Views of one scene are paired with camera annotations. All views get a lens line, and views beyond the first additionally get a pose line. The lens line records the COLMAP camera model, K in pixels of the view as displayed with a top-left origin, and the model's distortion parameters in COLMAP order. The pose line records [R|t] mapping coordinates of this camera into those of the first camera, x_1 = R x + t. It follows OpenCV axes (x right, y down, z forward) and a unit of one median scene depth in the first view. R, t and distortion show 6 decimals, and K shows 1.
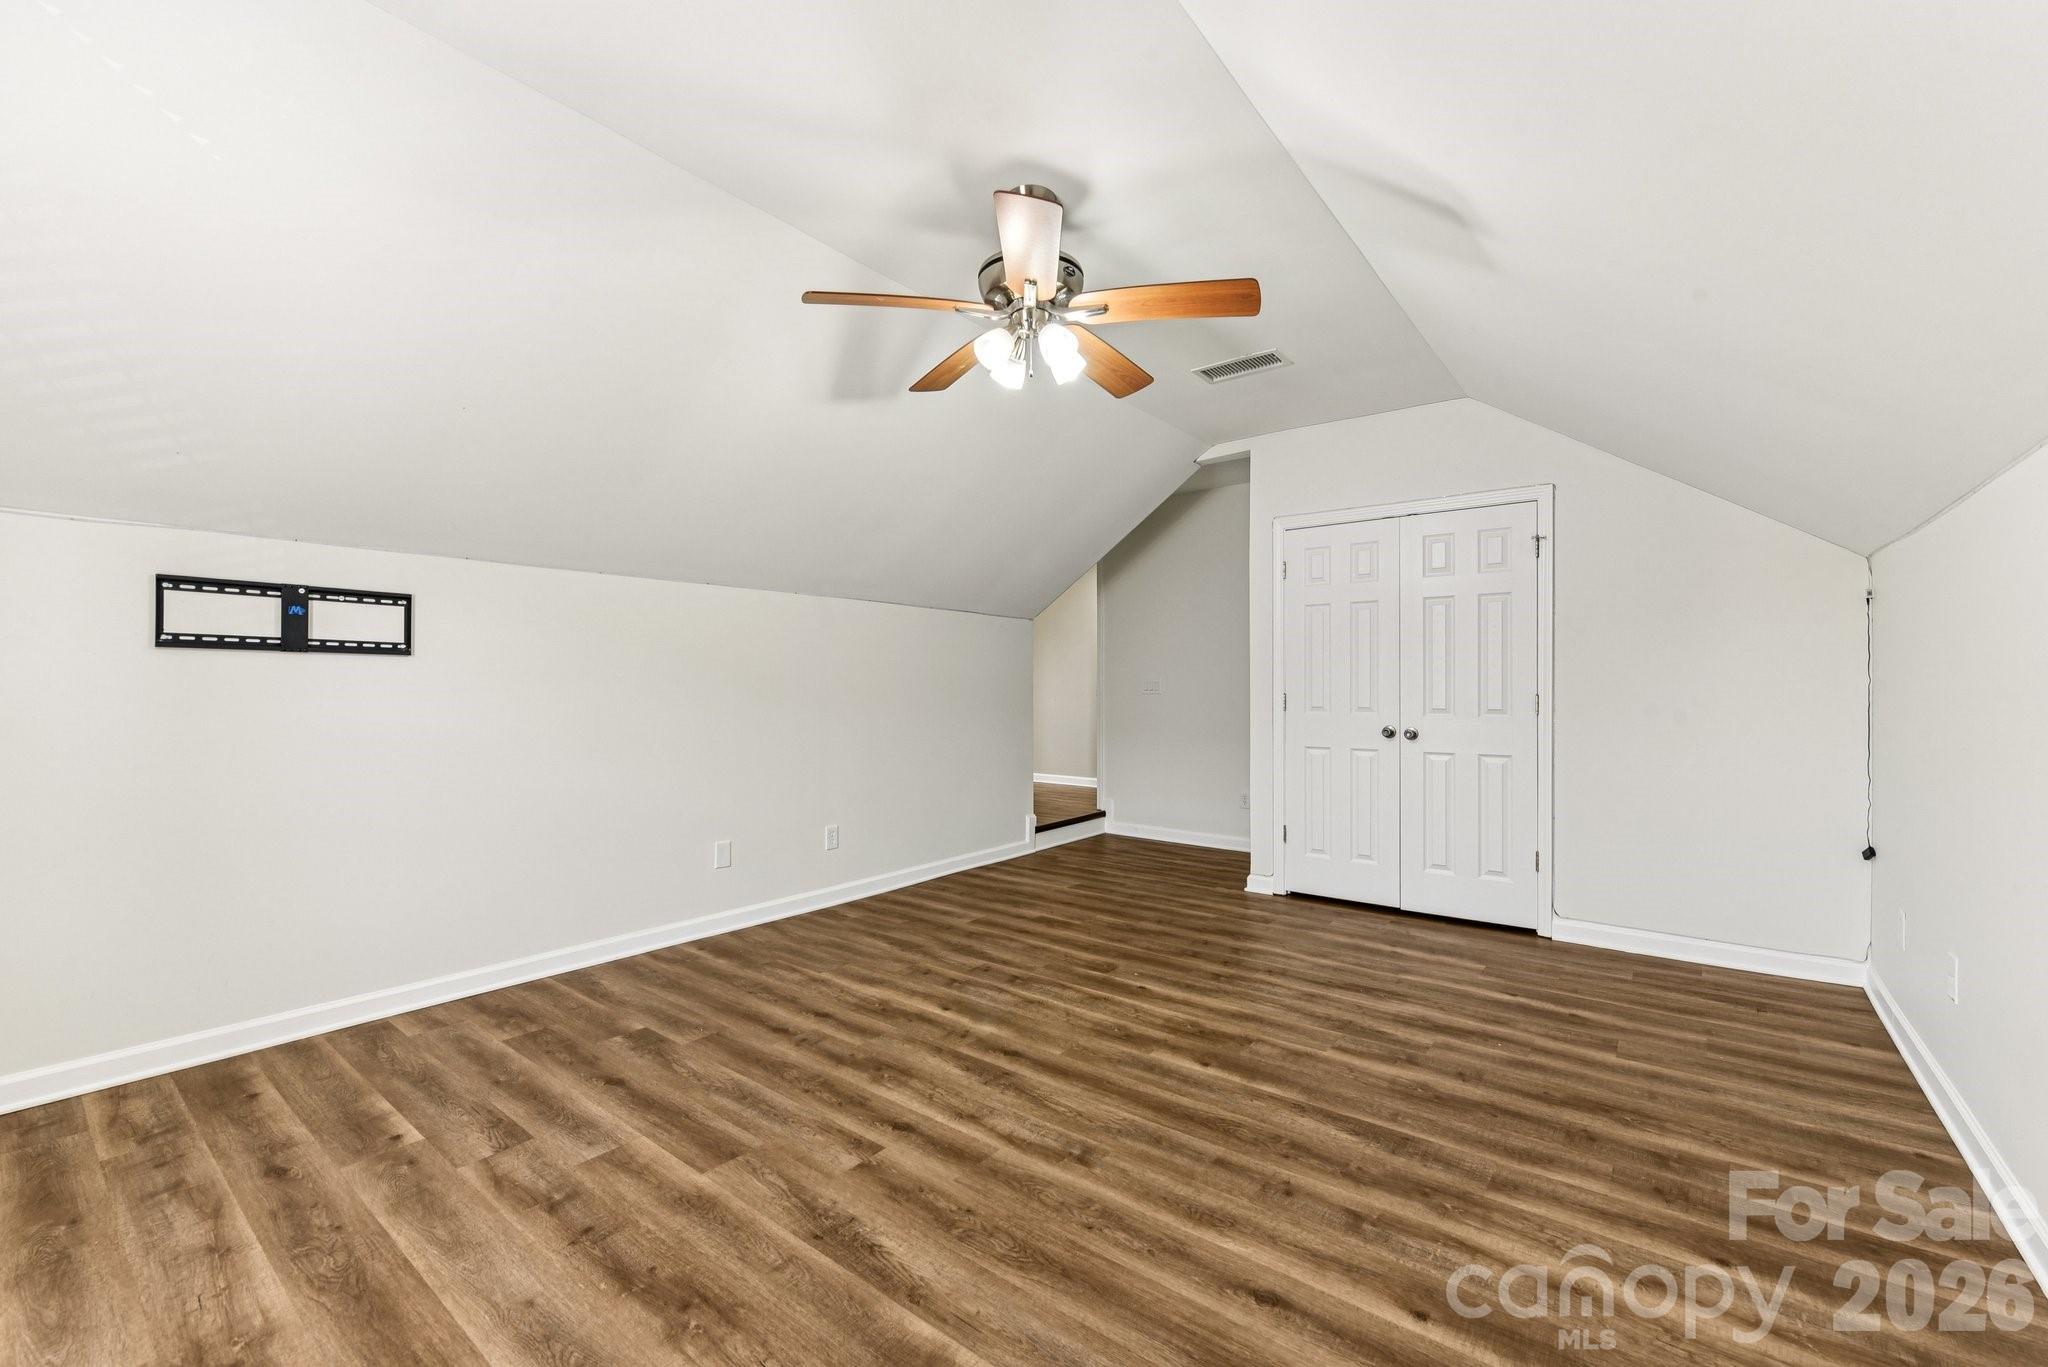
lens RADIAL K [[839.1, 0, 1024.9], [0, 839.1, 686.0], [0, 0, 1]] dist [-0.000621, 0.000016]
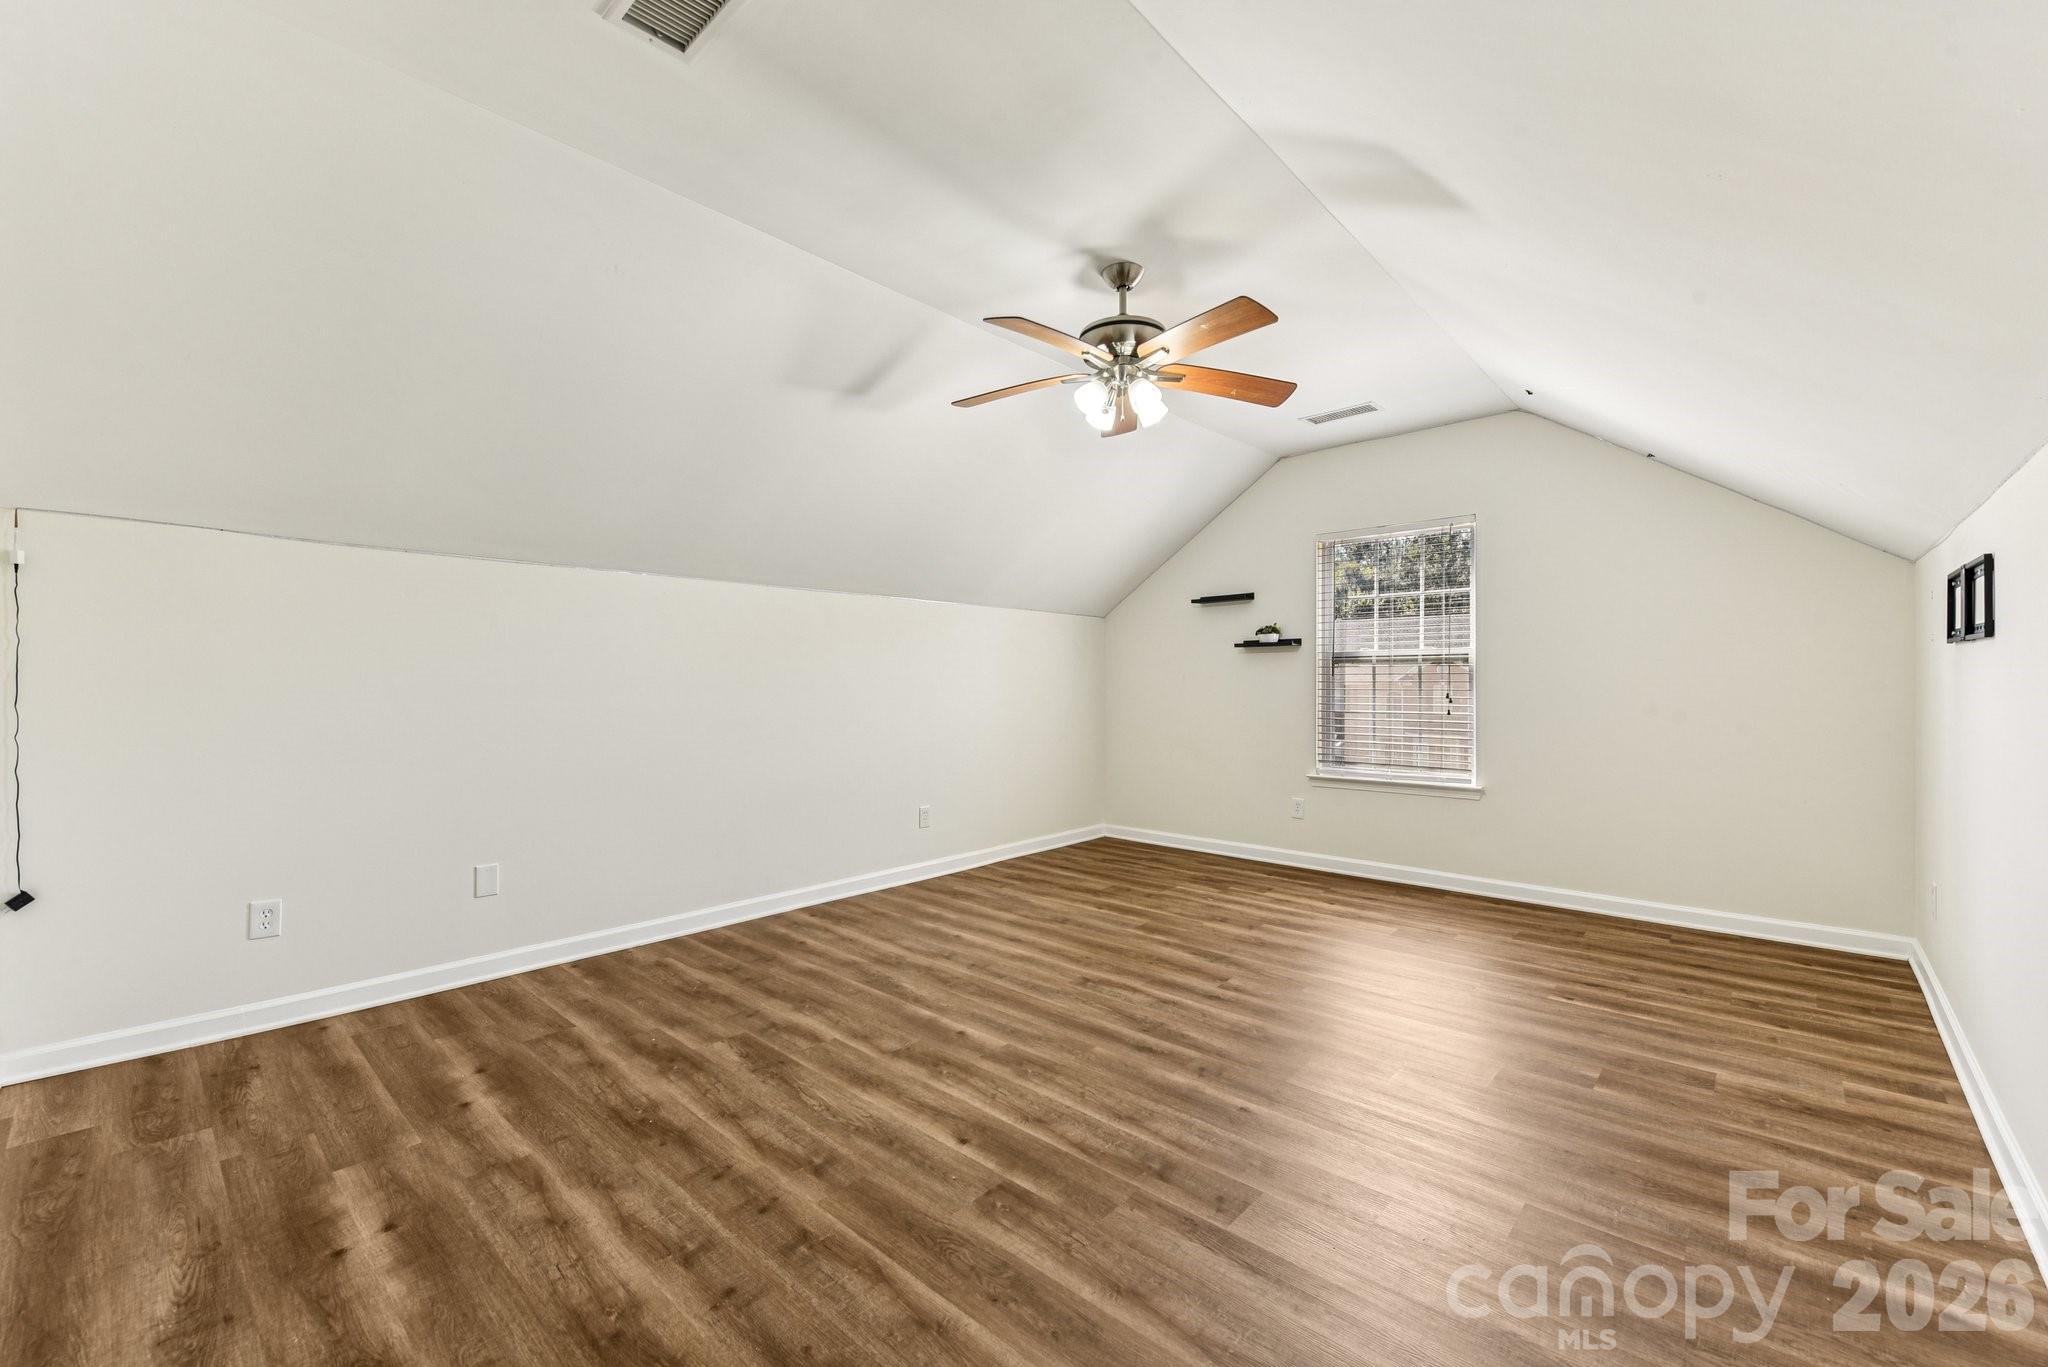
lens RADIAL K [[839.1, 0, 1027.9], [0, 839.1, 689.4], [0, 0, 1]] dist [-0.000621, 0.000016]
pose [[-0.997554, -0.000700, 0.069903, 0.052848], [-0.000250, 0.999979, 0.006452, 0.004255], [-0.069906, 0.006419, -0.997533, 1.988454]]
